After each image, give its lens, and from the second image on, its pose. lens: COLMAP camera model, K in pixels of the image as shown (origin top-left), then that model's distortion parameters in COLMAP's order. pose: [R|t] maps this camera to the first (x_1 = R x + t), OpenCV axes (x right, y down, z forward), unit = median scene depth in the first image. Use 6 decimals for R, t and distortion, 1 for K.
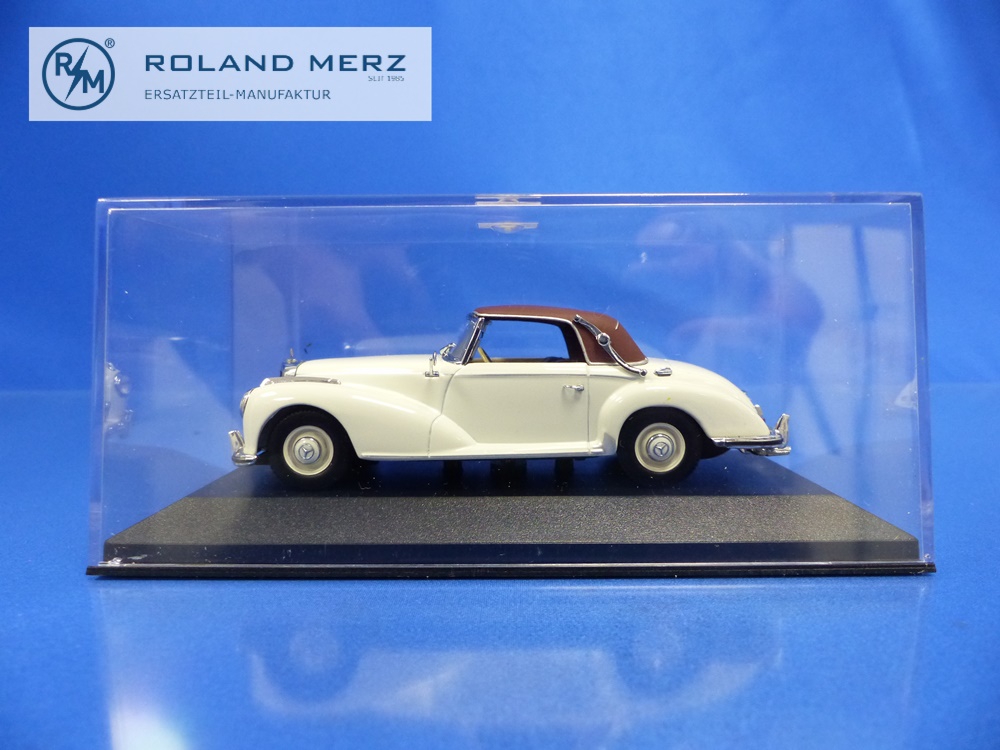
lens RADIAL K [[747.9, 0, 500.0], [0, 747.9, 375.0], [0, 0, 1]] dist [0.003564, -0.001140]
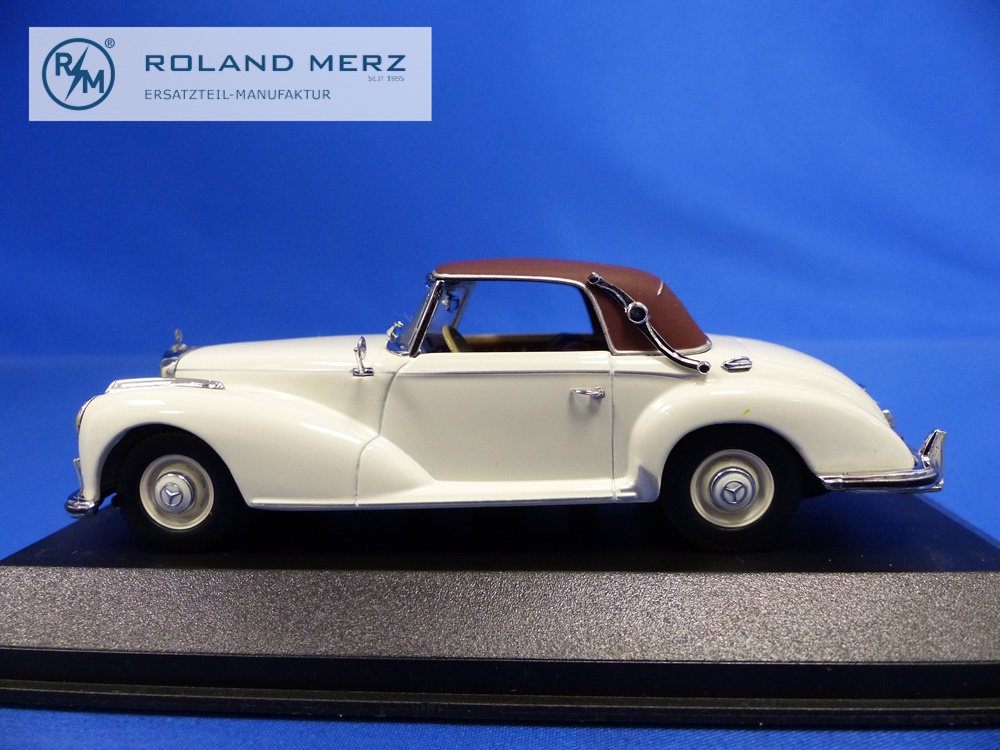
lens RADIAL K [[747.9, 0, 500.0], [0, 747.9, 375.0], [0, 0, 1]] dist [0.003564, -0.001140]
pose [[0.997627, -0.011107, -0.067956, 0.067695], [0.015155, 0.998122, 0.059350, -0.034566], [0.067169, -0.060239, 0.995922, 0.383653]]
